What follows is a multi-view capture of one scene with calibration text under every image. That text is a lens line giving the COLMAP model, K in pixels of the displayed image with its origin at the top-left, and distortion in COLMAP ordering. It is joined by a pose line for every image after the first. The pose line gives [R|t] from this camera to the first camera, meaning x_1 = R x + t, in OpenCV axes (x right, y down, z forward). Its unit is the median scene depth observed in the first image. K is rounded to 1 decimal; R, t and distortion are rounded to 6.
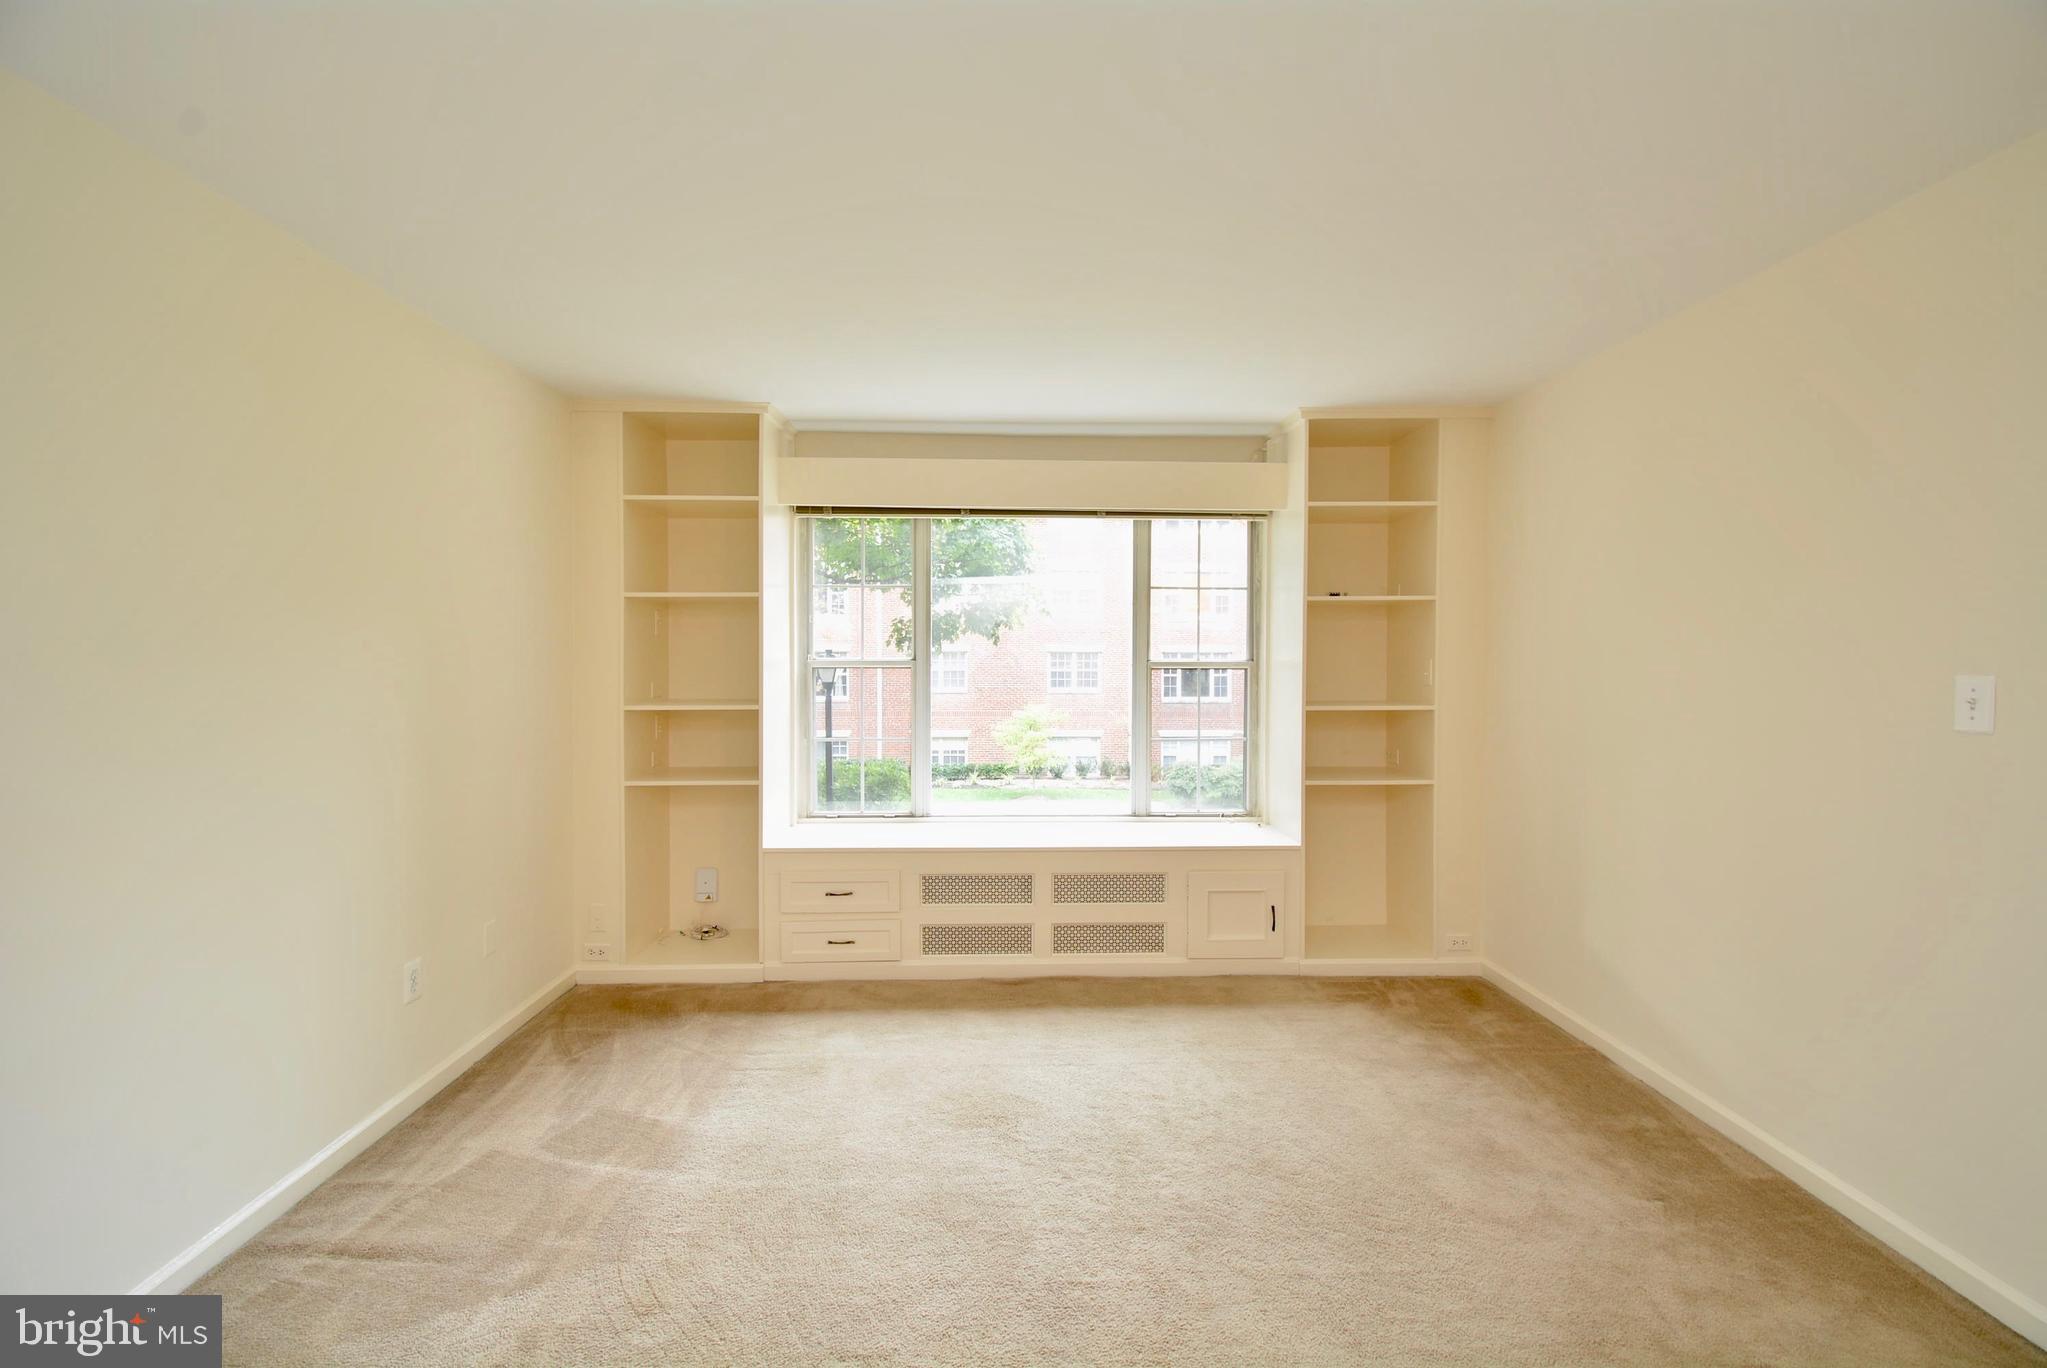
lens RADIAL K [[914.7, 0, 1033.5], [0, 914.7, 681.0], [0, 0, 1]] dist [0.014474, -0.024952]
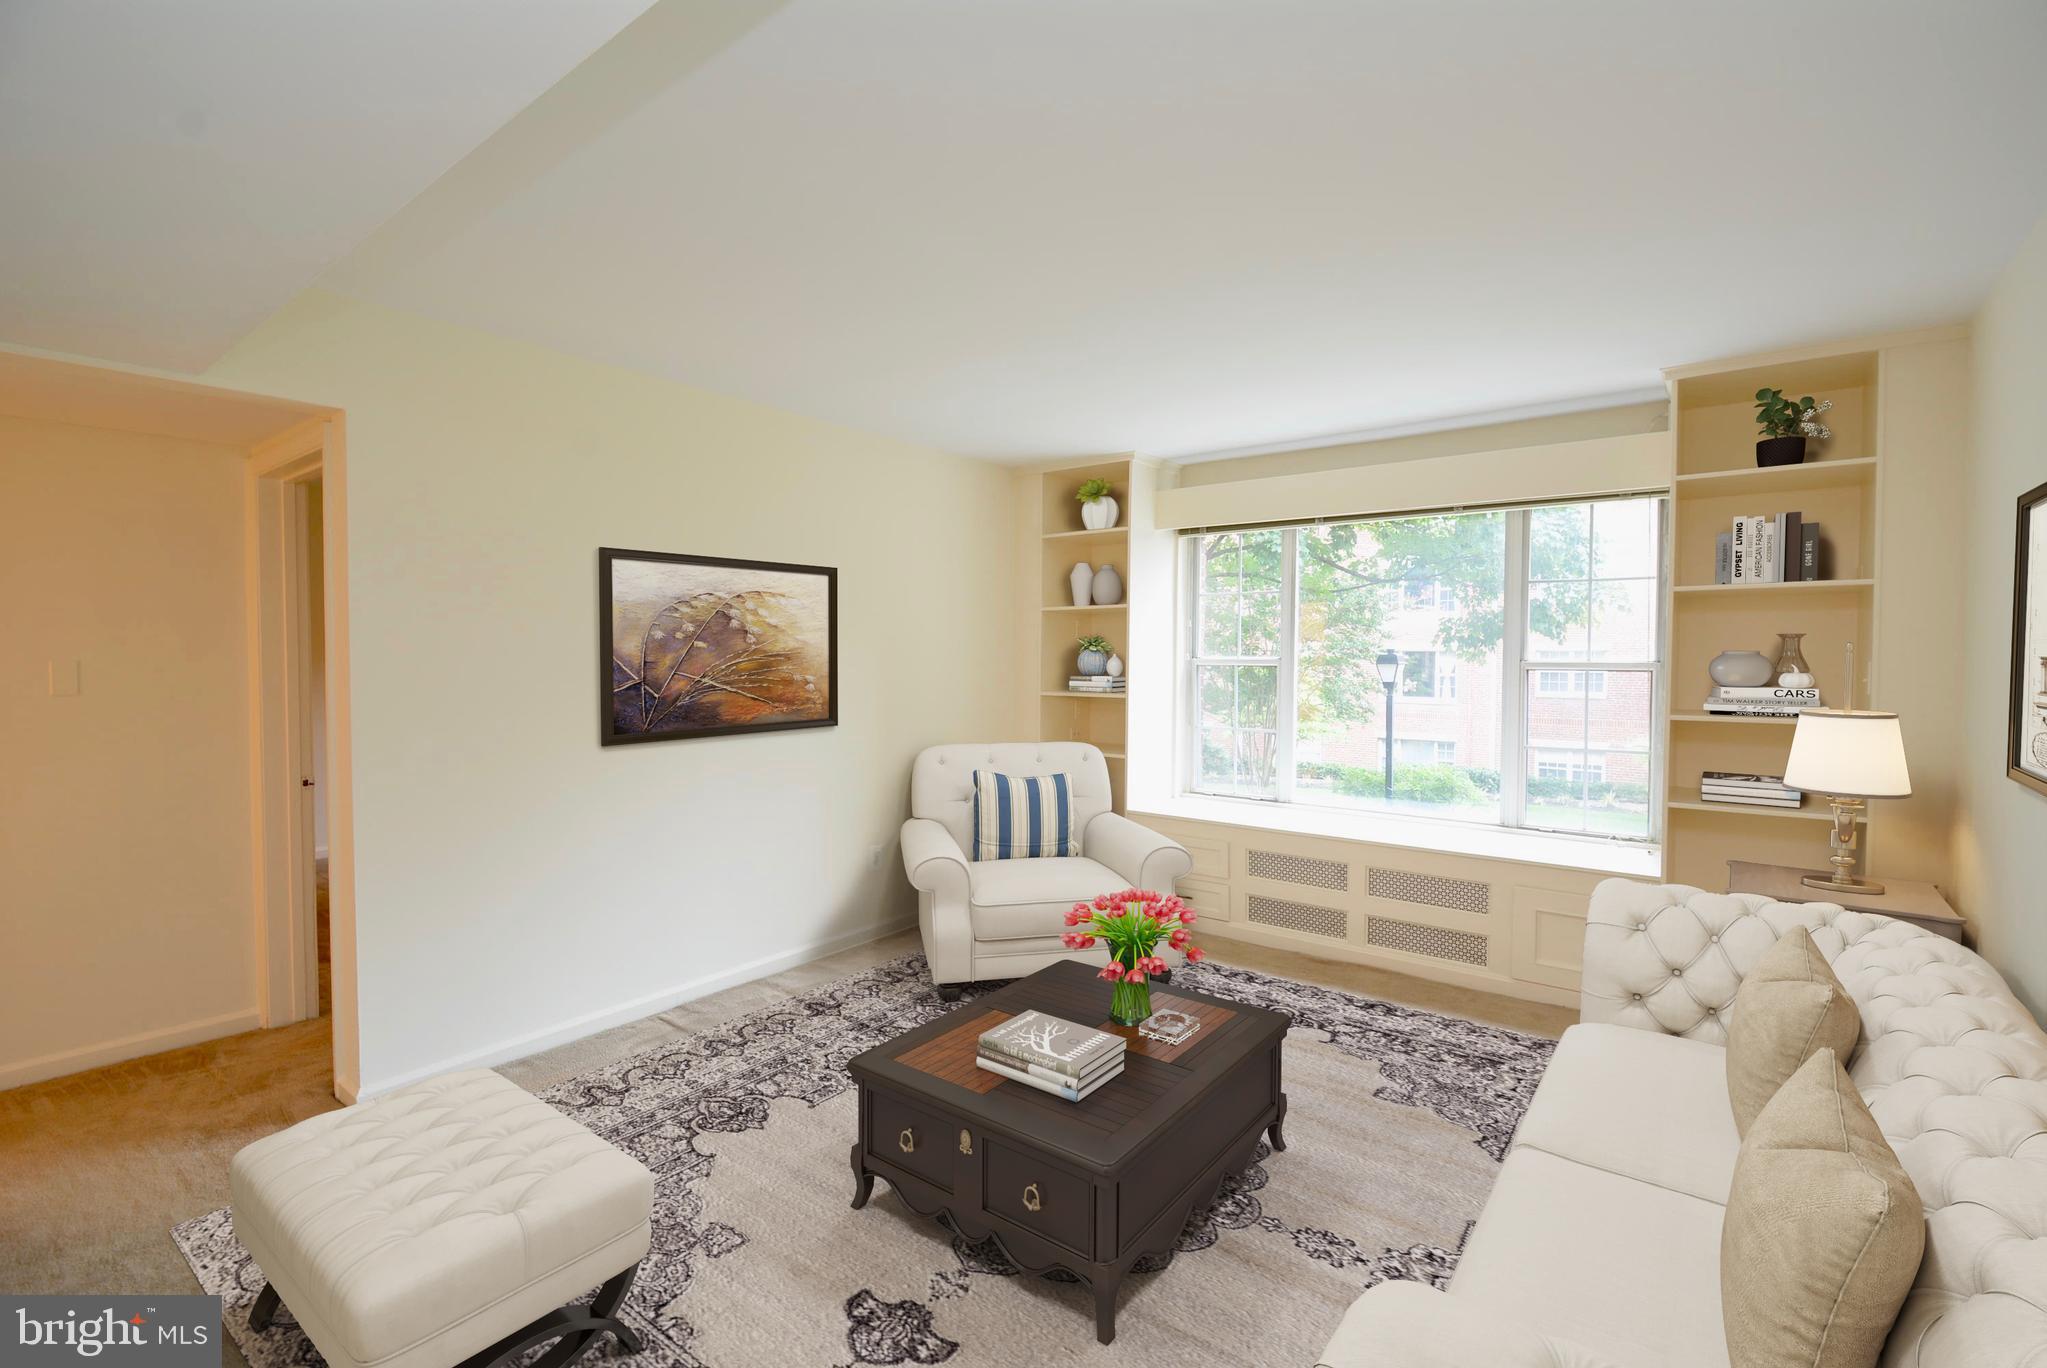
lens RADIAL K [[898.5, 0, 1024.6], [0, 898.5, 679.0], [0, 0, 1]] dist [-0.000165, -0.022456]
pose [[0.767149, 0.019213, -0.641182, 0.366009], [-0.021065, 0.999767, 0.004755, 0.002562], [0.641123, 0.009858, 0.767375, -0.026141]]
